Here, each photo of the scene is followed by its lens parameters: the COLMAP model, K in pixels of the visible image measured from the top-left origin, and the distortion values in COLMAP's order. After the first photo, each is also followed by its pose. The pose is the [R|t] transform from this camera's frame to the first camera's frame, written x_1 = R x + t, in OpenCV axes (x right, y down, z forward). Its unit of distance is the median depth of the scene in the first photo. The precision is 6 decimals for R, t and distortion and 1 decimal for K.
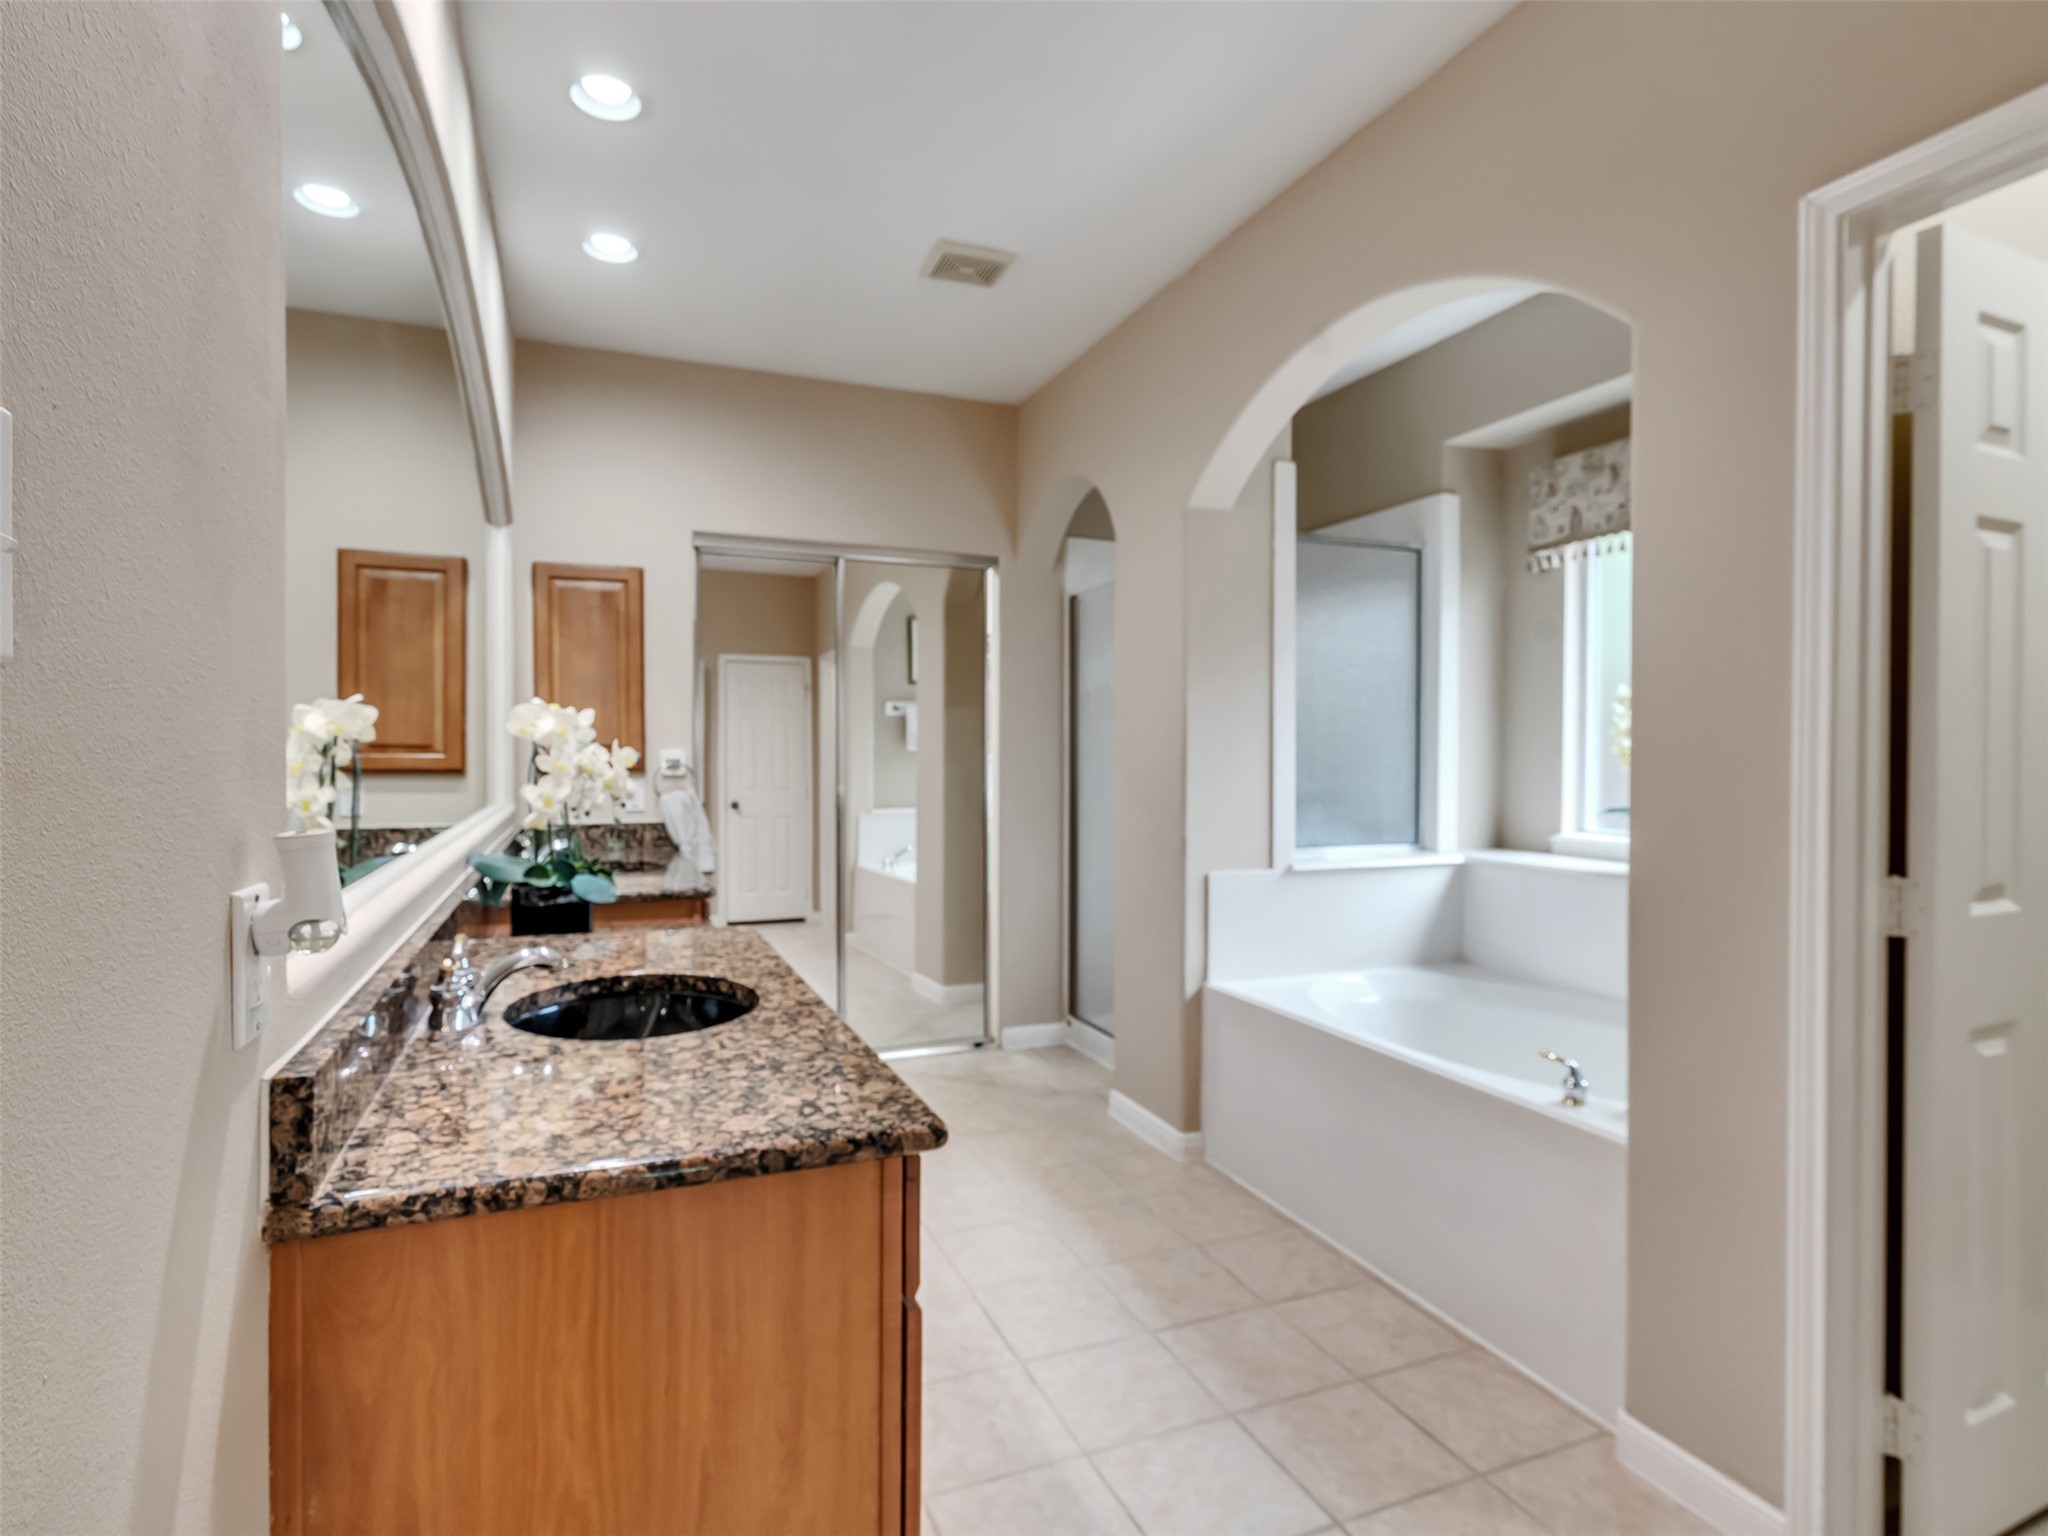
lens RADIAL K [[1046.1, 0, 1025.0], [0, 1046.1, 764.9], [0, 0, 1]] dist [-0.004263, 0.003651]
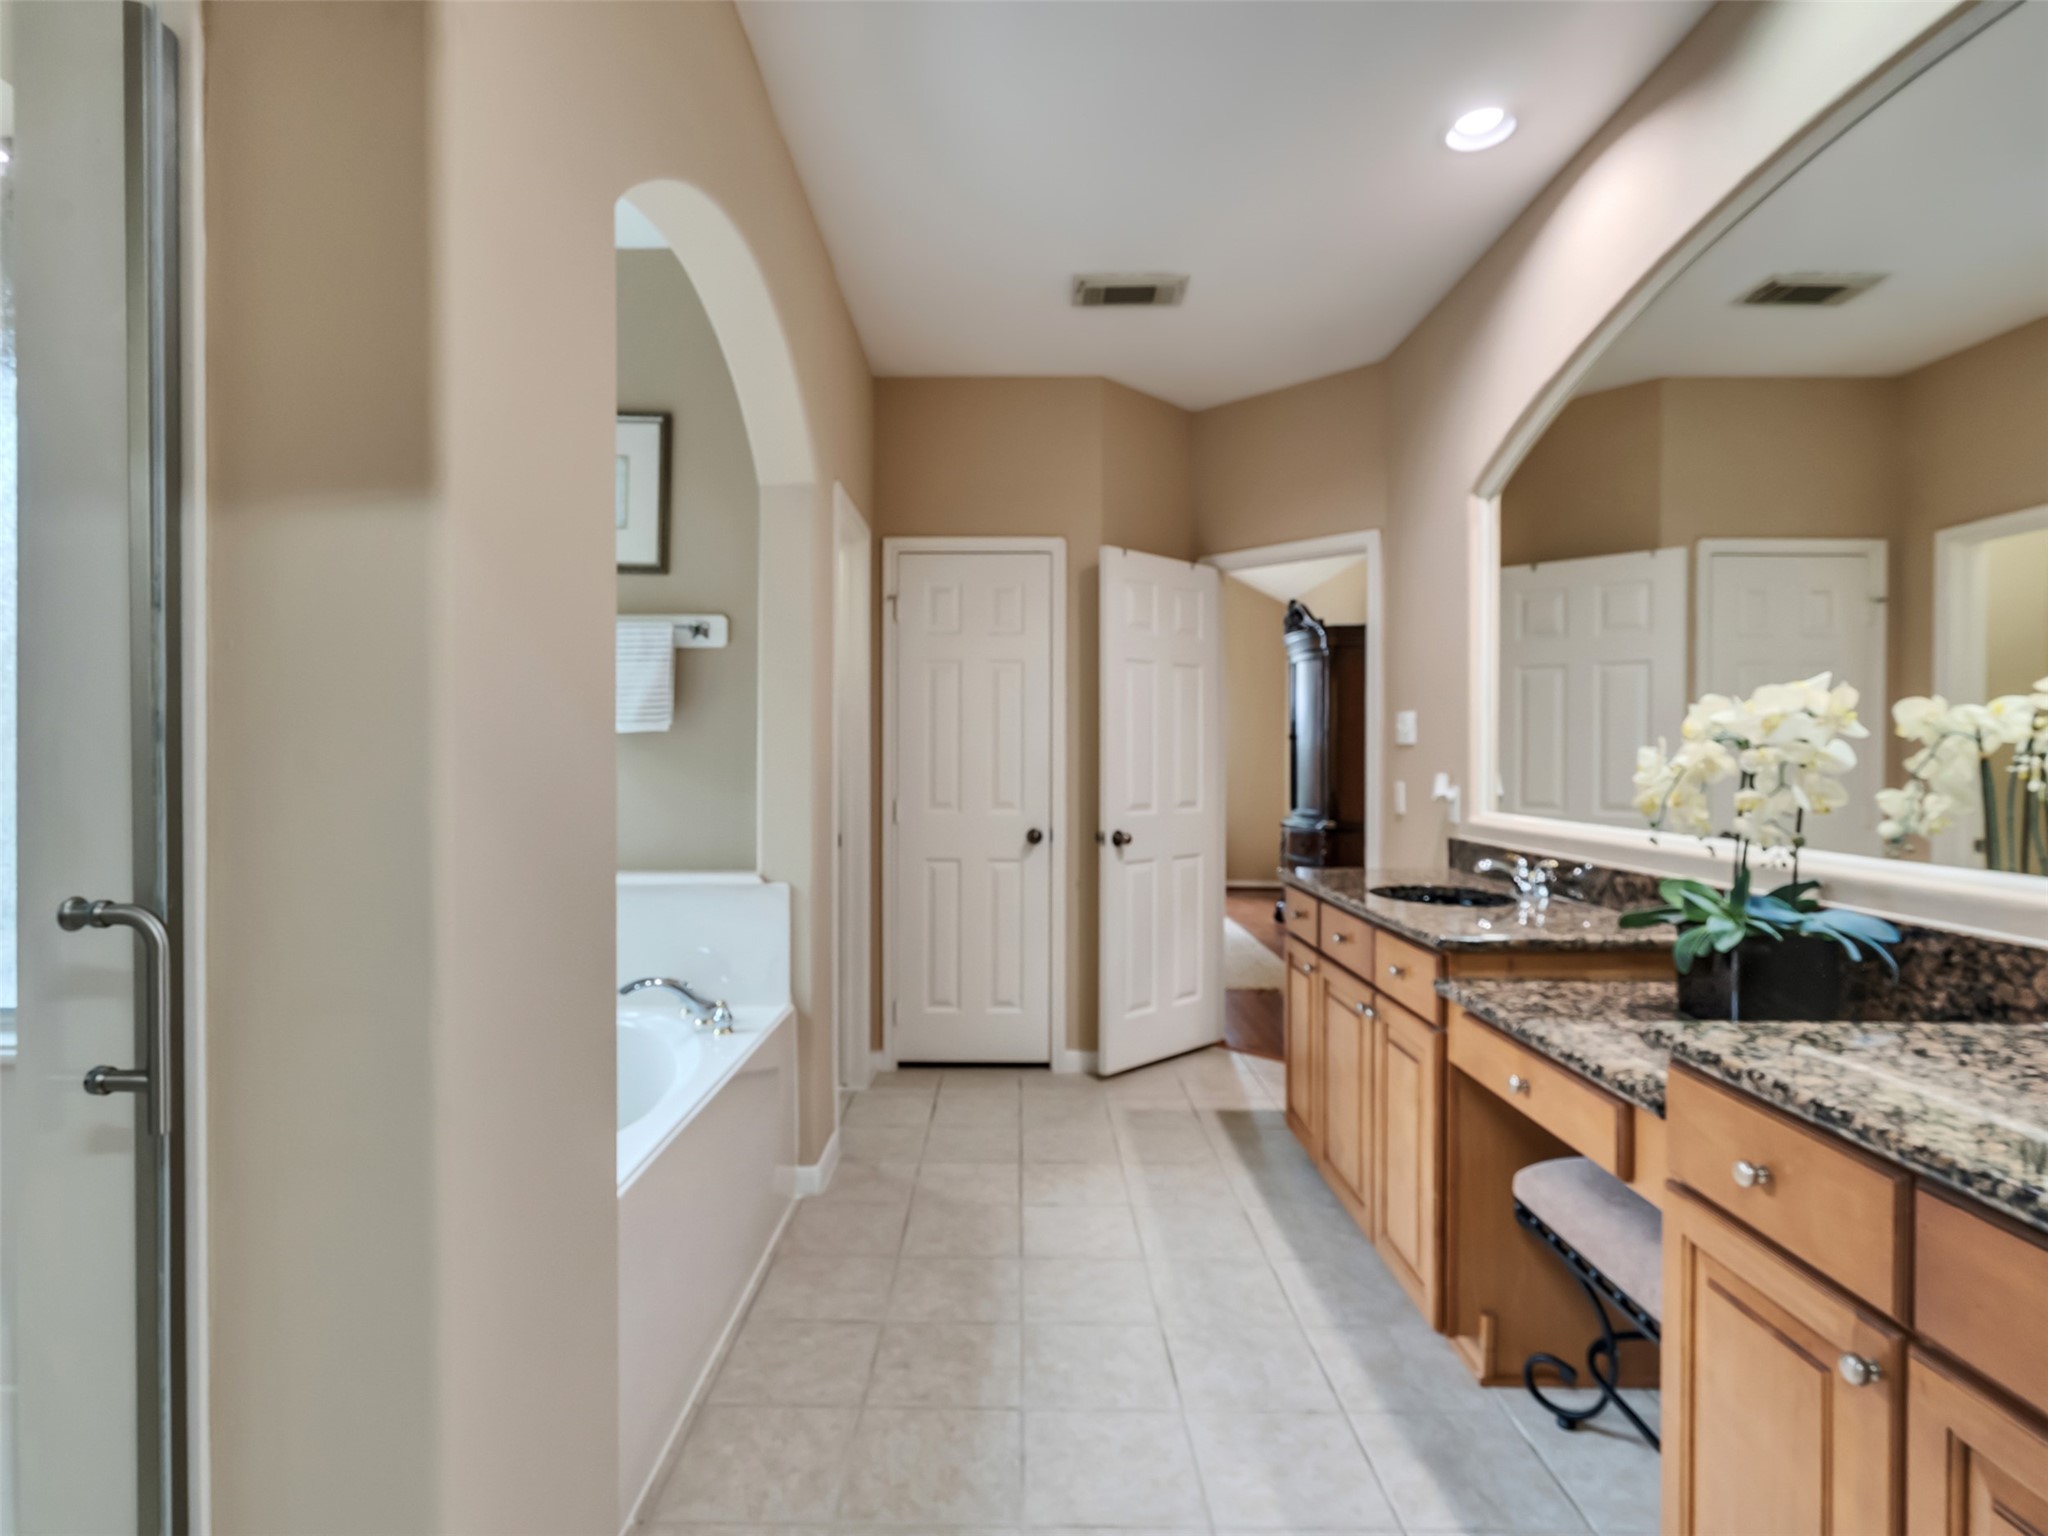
lens RADIAL K [[1046.1, 0, 1026.7], [0, 1046.1, 766.9], [0, 0, 1]] dist [-0.004263, 0.003651]
pose [[-0.923202, -0.002558, 0.384307, -0.274481], [0.003368, 0.999886, 0.014744, -0.003757], [-0.384301, 0.014906, -0.923088, 1.962378]]
